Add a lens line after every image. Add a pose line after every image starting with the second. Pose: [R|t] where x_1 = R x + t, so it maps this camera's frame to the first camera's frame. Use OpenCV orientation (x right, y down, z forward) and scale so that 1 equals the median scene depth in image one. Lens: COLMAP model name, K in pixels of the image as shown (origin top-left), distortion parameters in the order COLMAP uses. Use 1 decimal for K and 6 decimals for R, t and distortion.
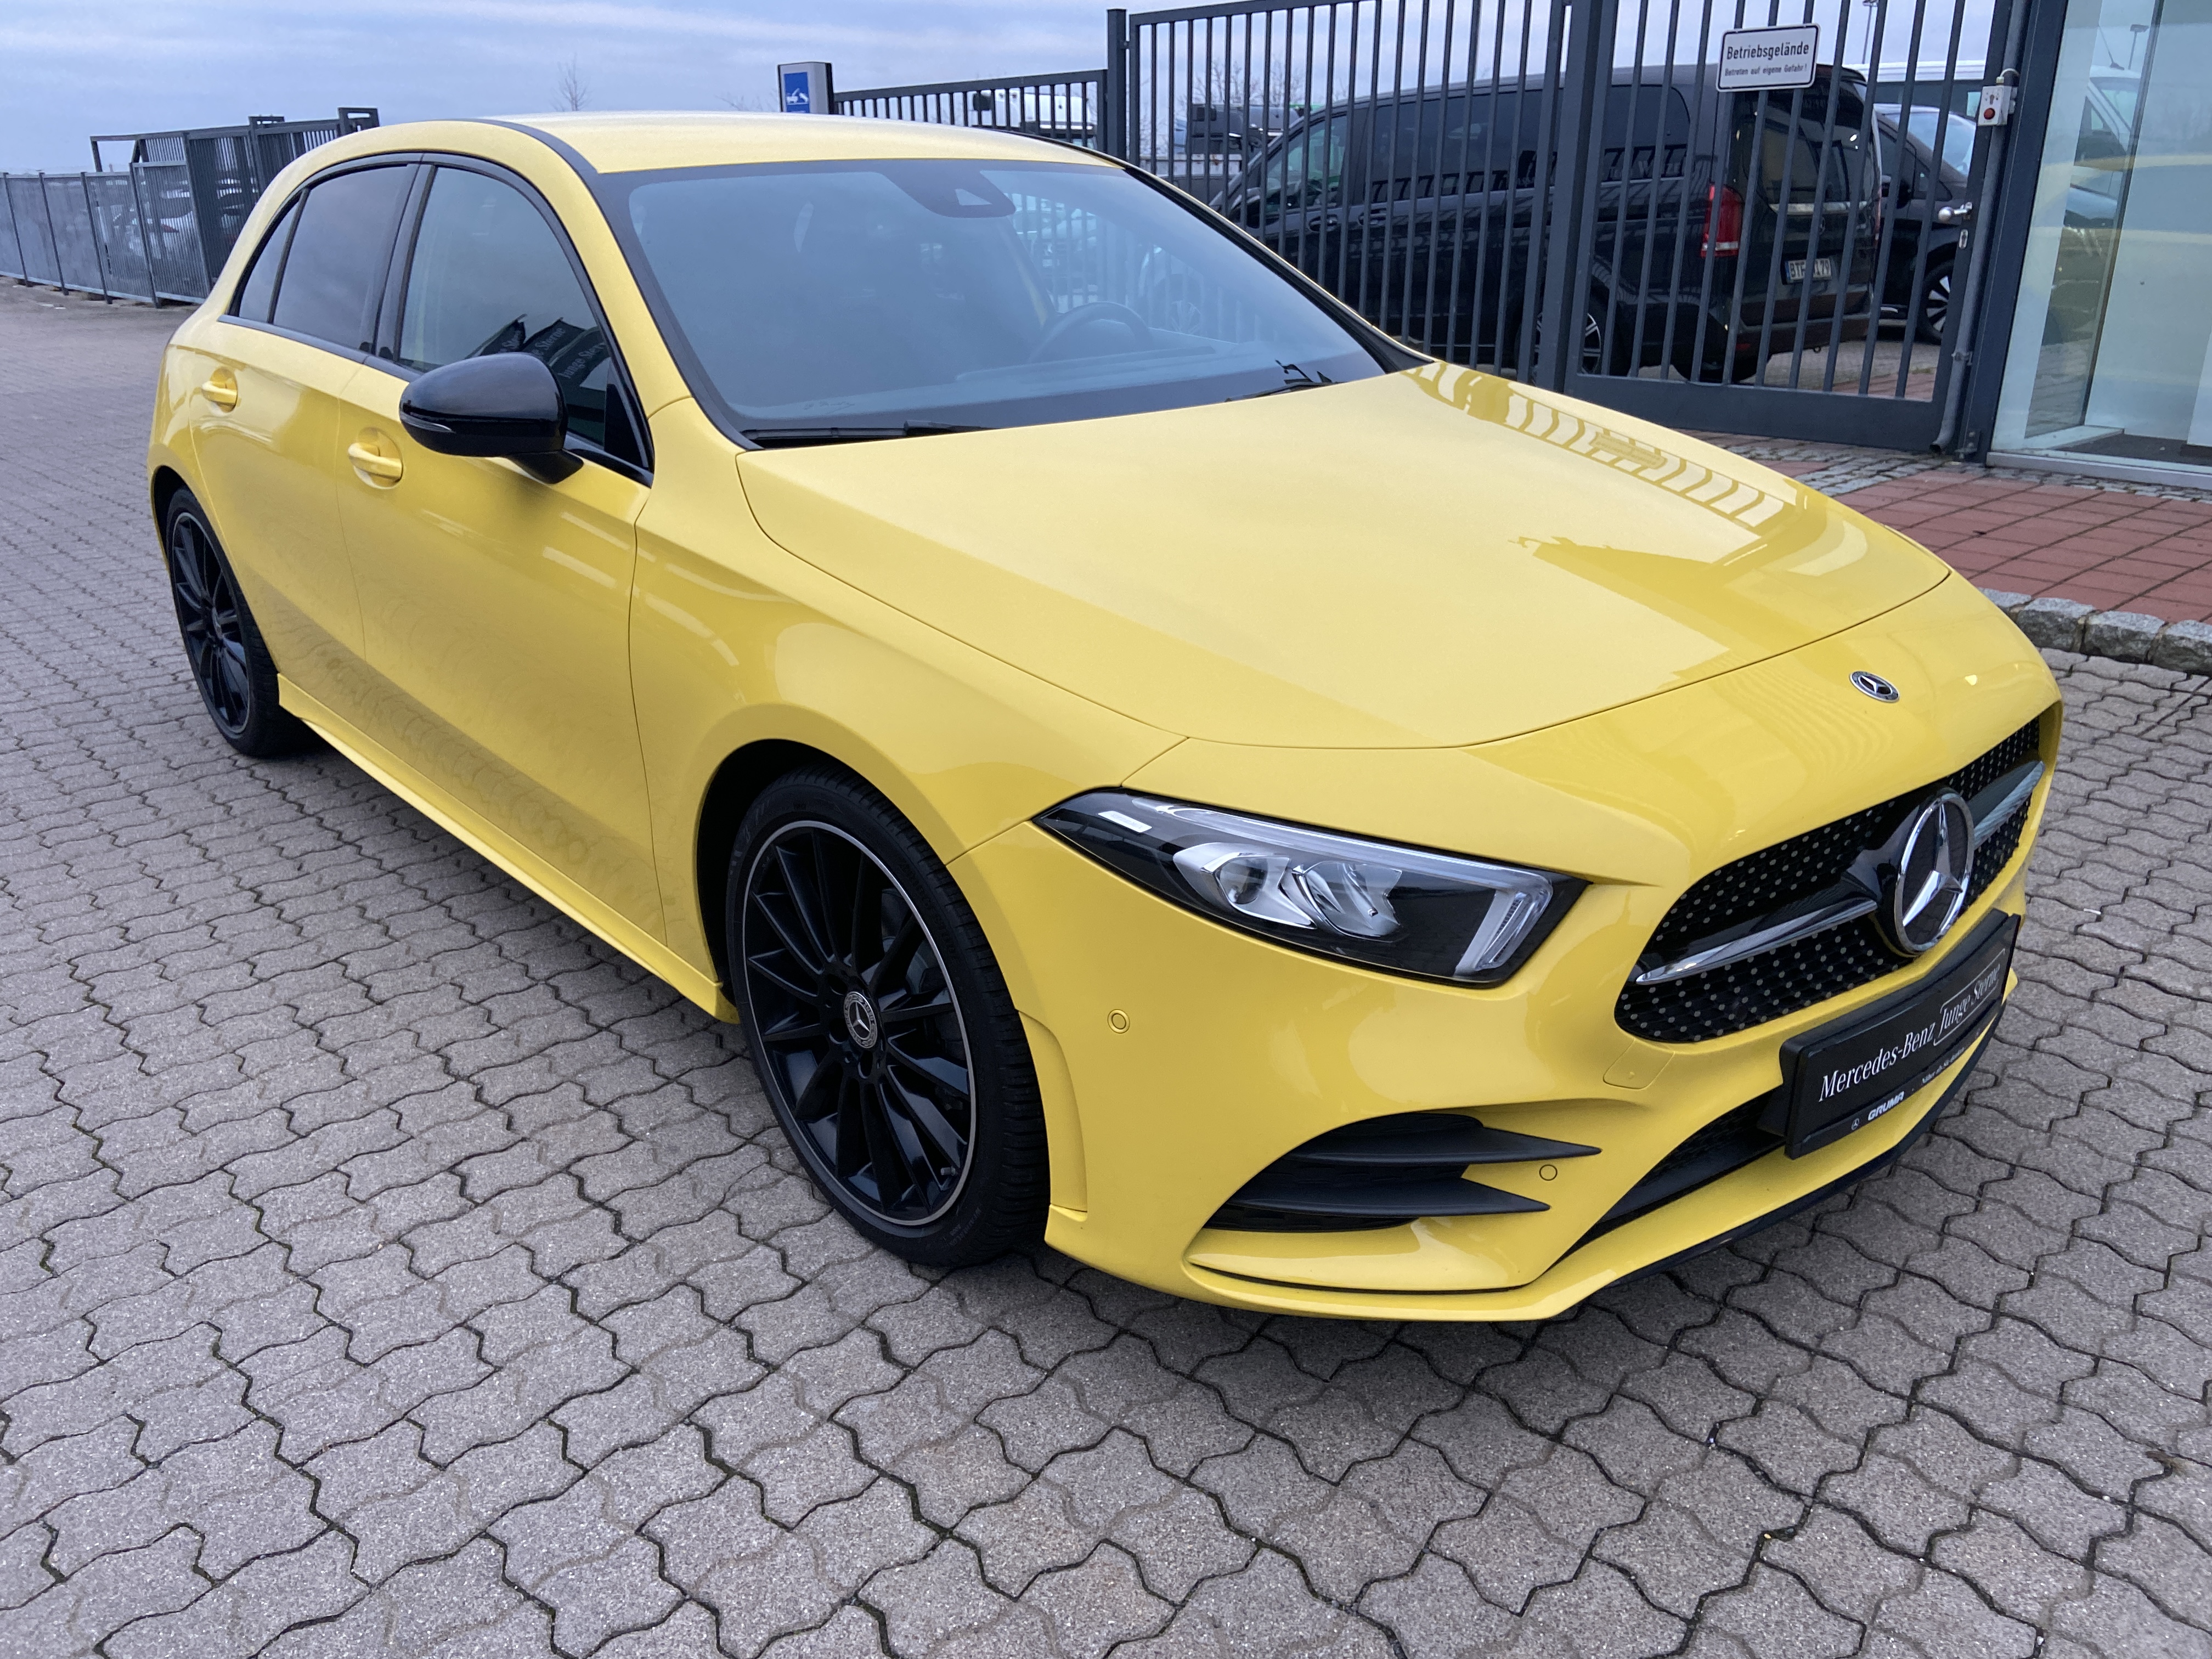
lens RADIAL K [[1657.0, 0, 1095.8], [0, 1657.0, 830.1], [0, 0, 1]] dist [0.117078, -0.151110]
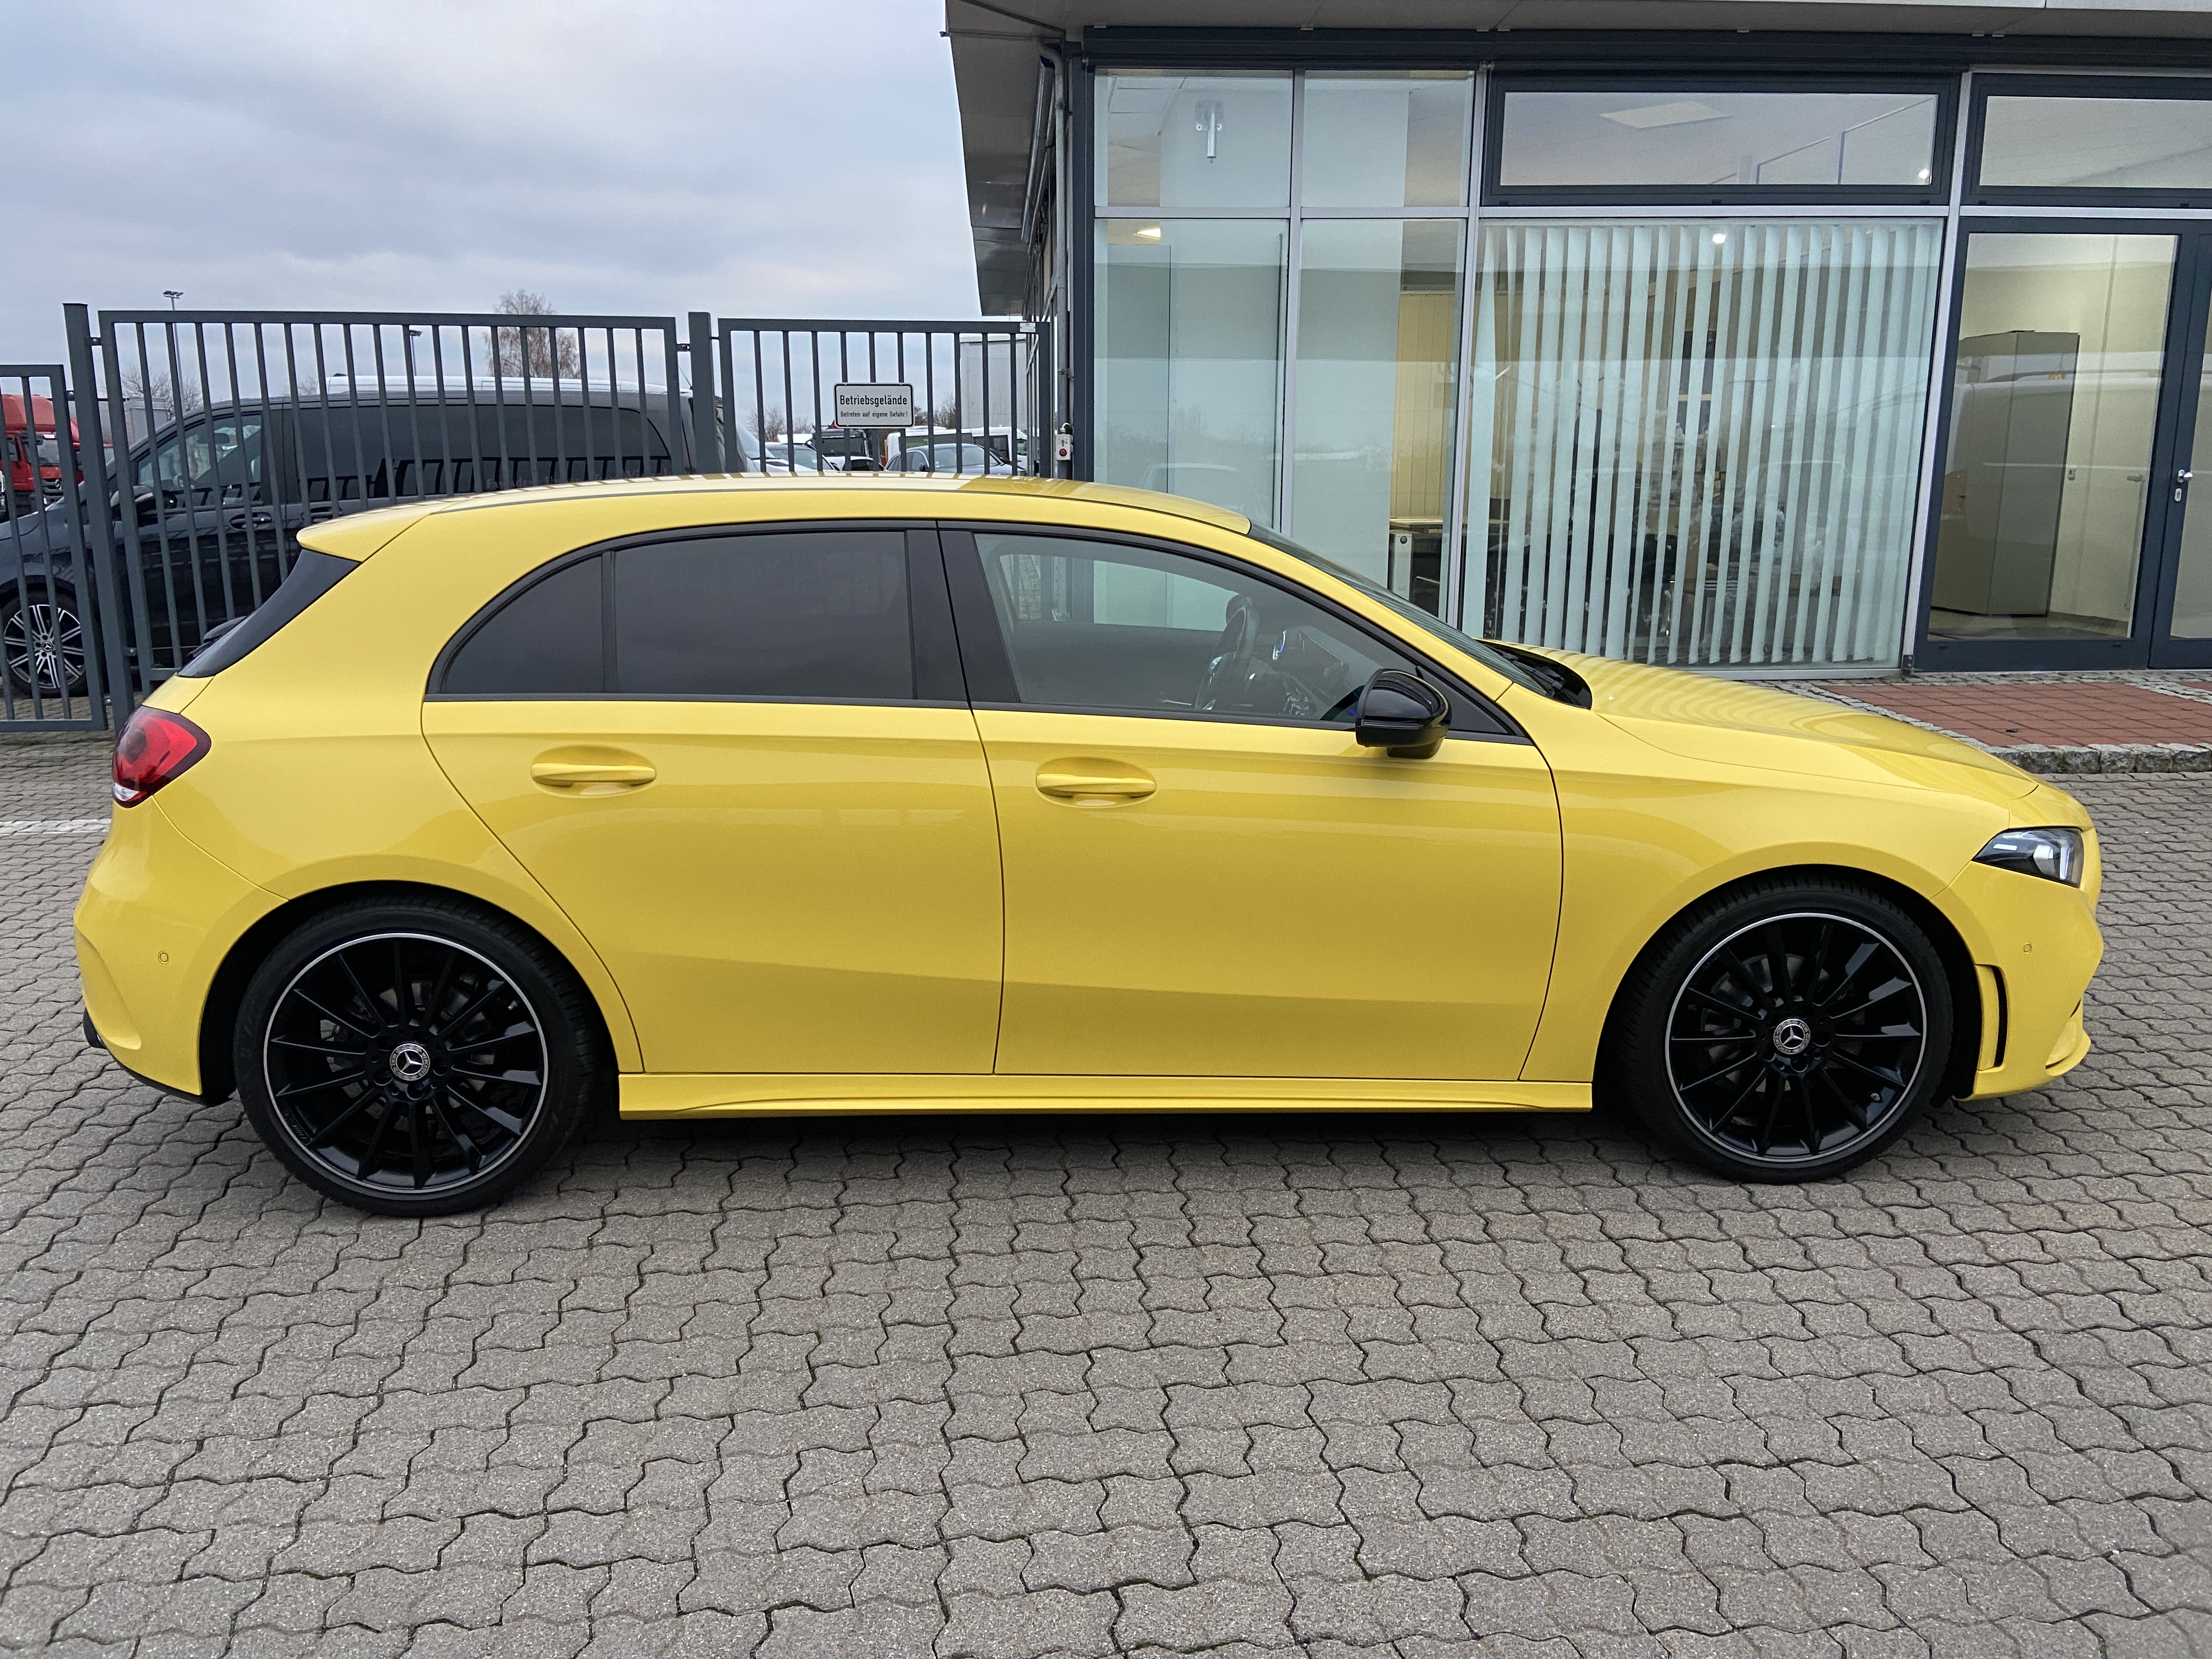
lens RADIAL K [[1657.0, 0, 1095.8], [0, 1657.0, 830.1], [0, 0, 1]] dist [0.117078, -0.151110]
pose [[0.613373, -0.165609, 0.772236, -1.344525], [0.279431, 0.960031, -0.016064, -0.180255], [-0.738710, 0.225640, 0.635133, 0.320064]]
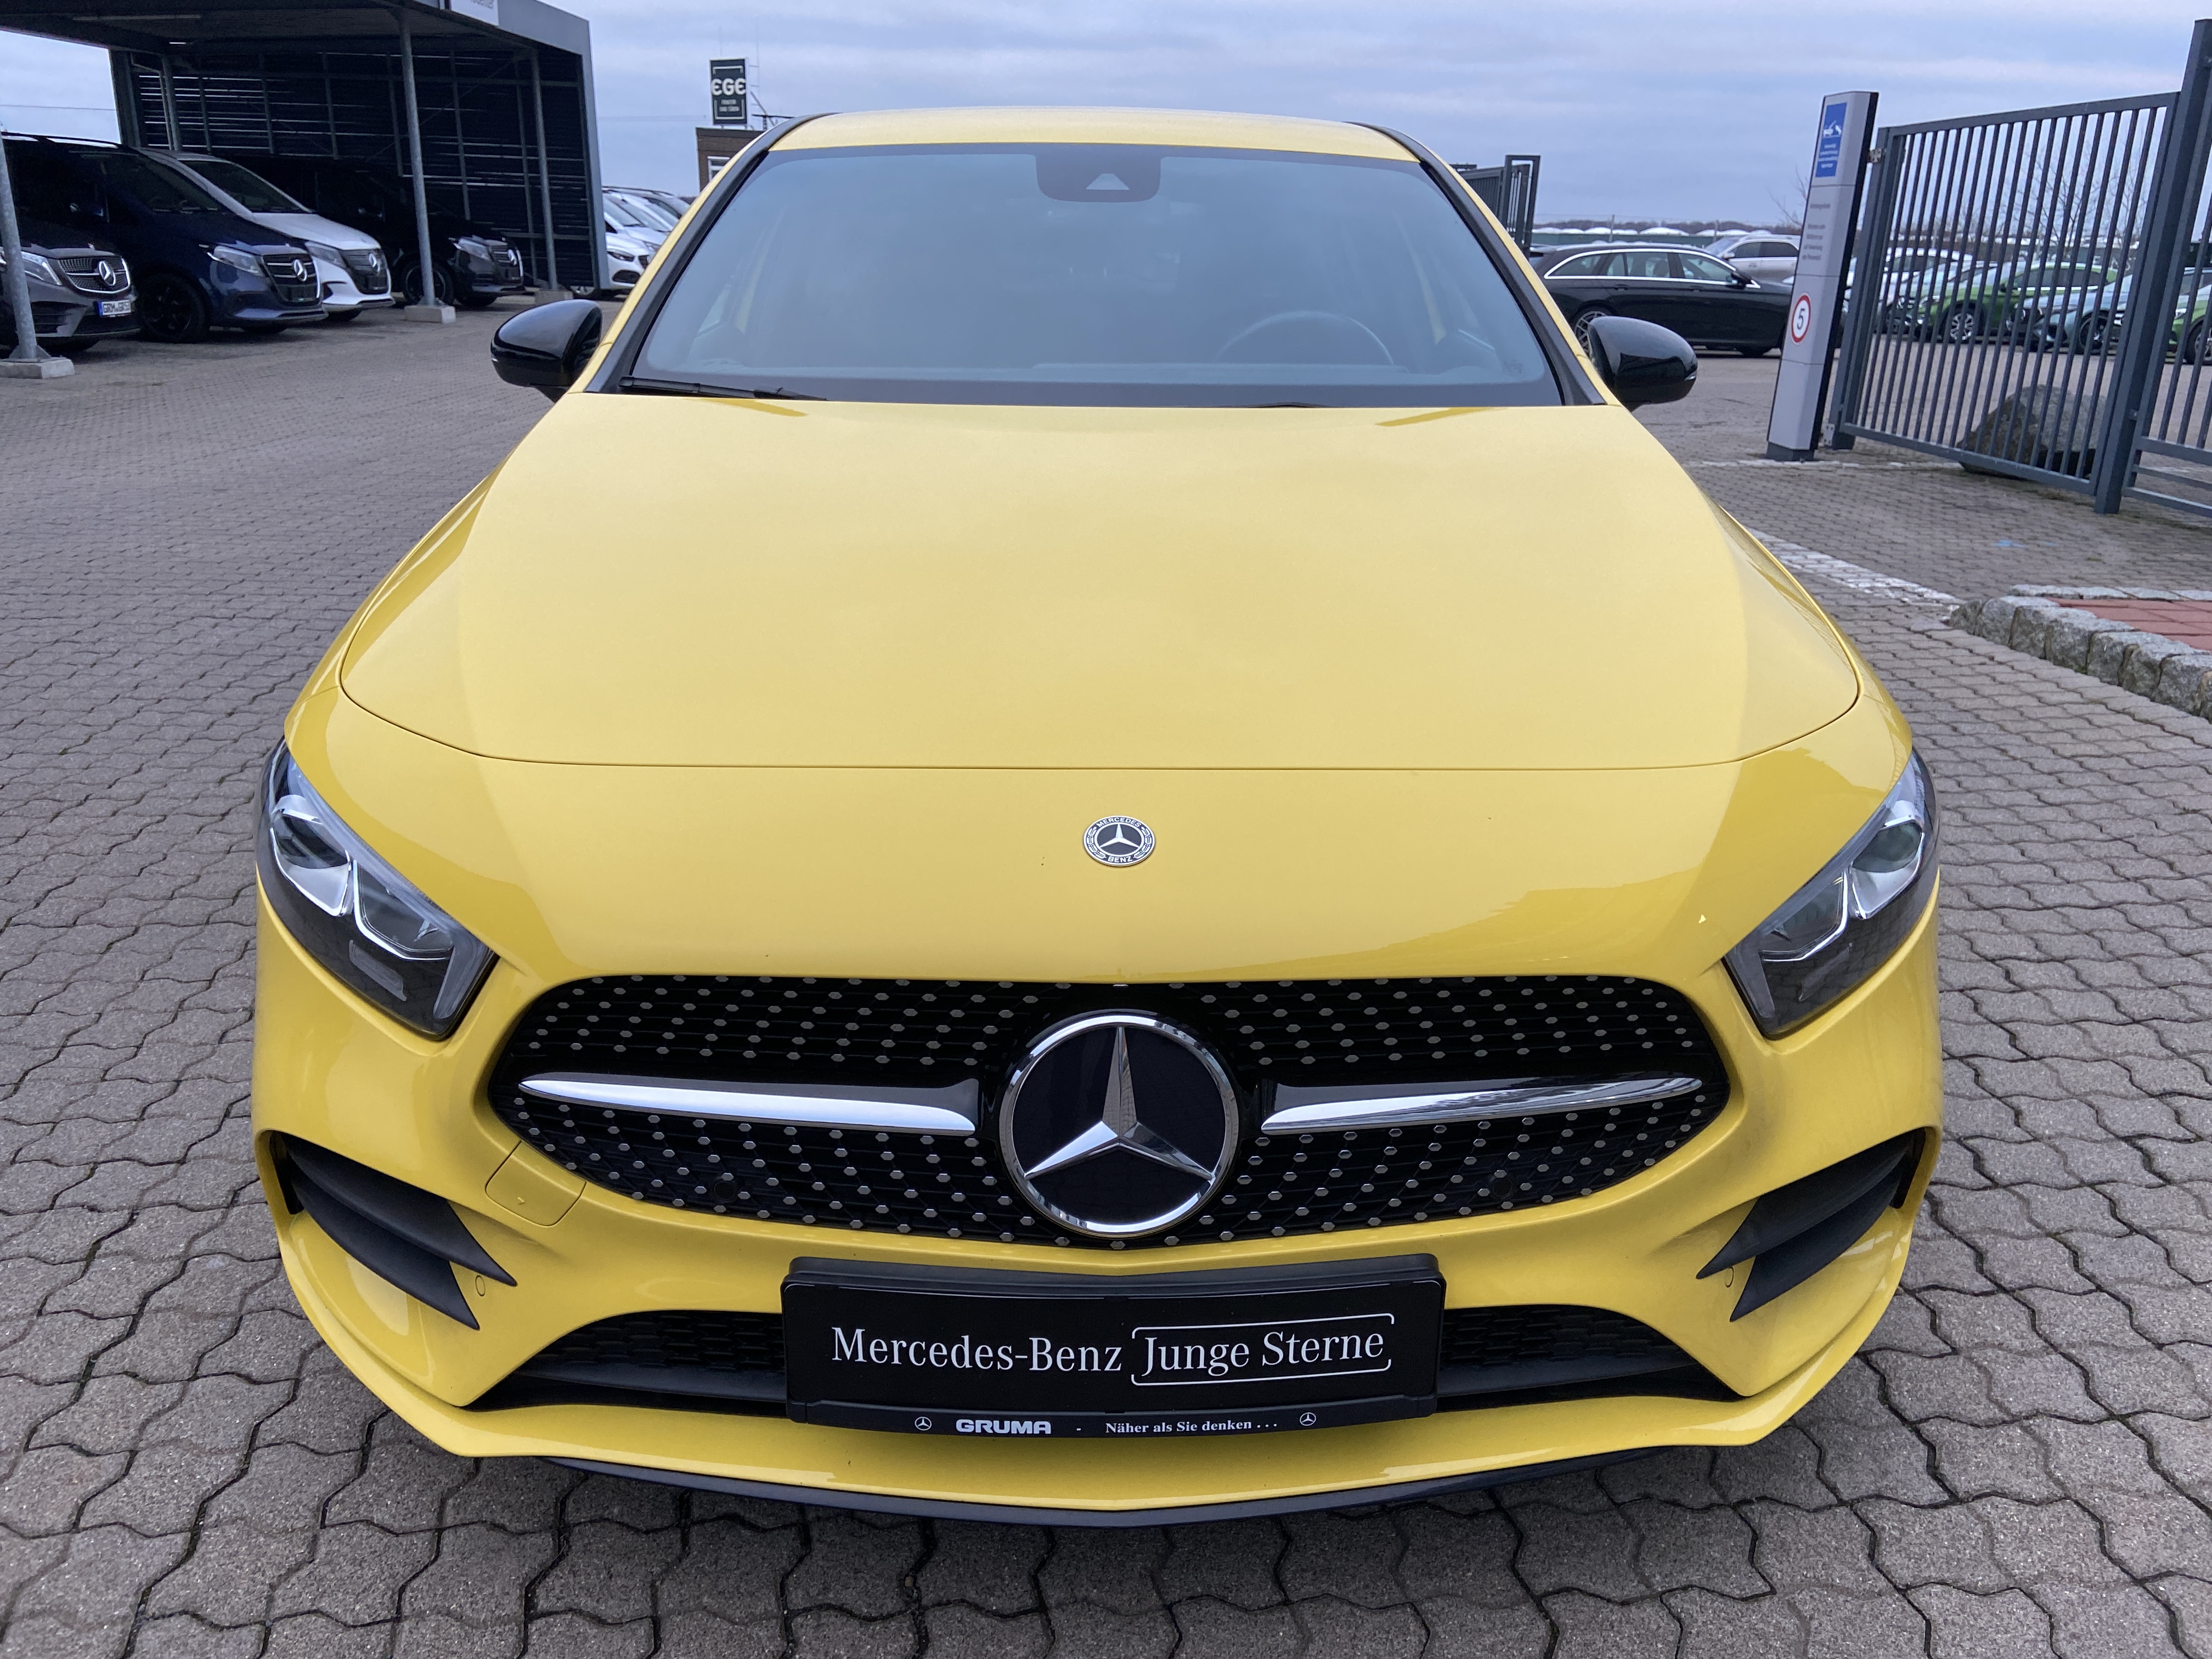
lens RADIAL K [[1676.9, 0, 1111.9], [0, 1676.9, 783.0], [0, 0, 1]] dist [0.112636, -0.141701]
pose [[0.771822, 0.221733, -0.595924, 0.609990], [-0.254836, 0.966532, 0.029574, -0.087988], [0.582537, 0.129037, 0.802496, 0.307705]]
